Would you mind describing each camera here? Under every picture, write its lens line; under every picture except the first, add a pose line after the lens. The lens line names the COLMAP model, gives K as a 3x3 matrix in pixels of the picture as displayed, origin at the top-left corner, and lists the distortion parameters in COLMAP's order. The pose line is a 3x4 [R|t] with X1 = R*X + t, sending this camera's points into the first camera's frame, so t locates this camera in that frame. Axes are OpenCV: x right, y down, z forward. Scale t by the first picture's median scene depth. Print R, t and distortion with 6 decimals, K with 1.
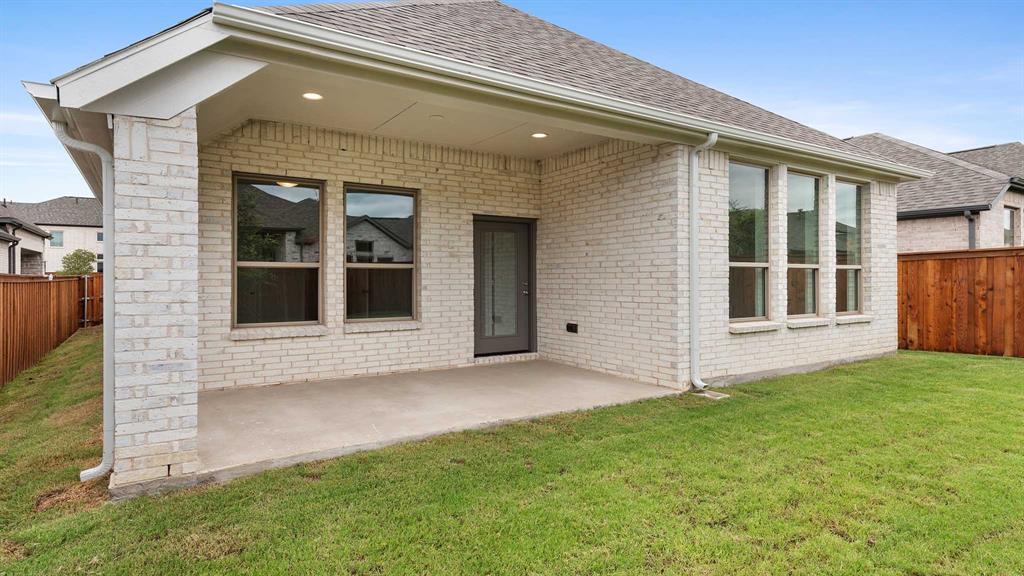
lens RADIAL K [[561.1, 0, 513.0], [0, 561.1, 287.9], [0, 0, 1]] dist [0.002120, -0.000697]
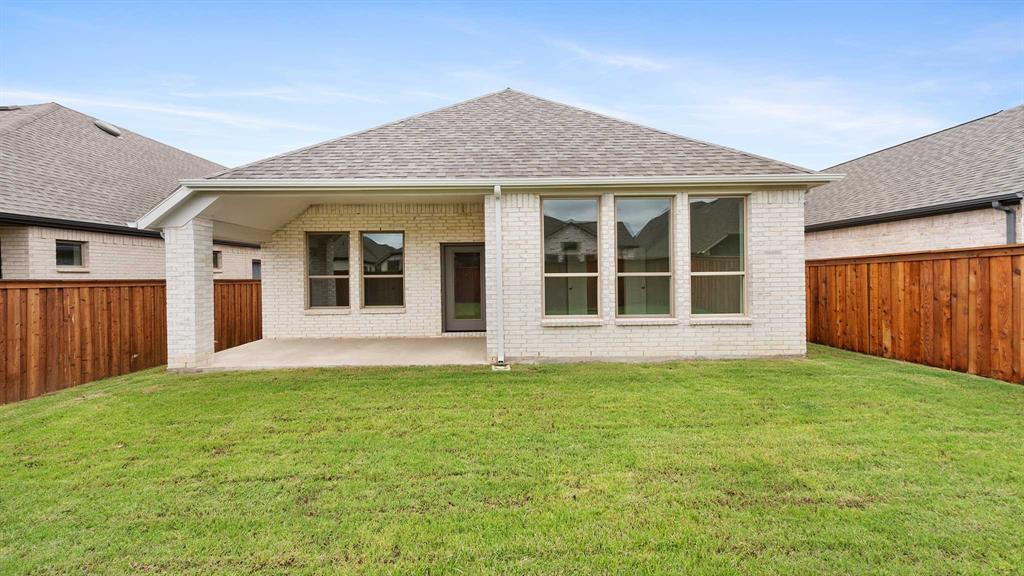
lens RADIAL K [[434.7, 0, 512.0], [0, 434.7, 279.8], [0, 0, 1]] dist [0.004358, 0.000265]
pose [[0.841041, 0.001557, -0.540970, 0.768554], [0.000329, 0.999994, 0.003389, -0.029500], [0.540972, -0.003028, 0.841035, 0.066048]]
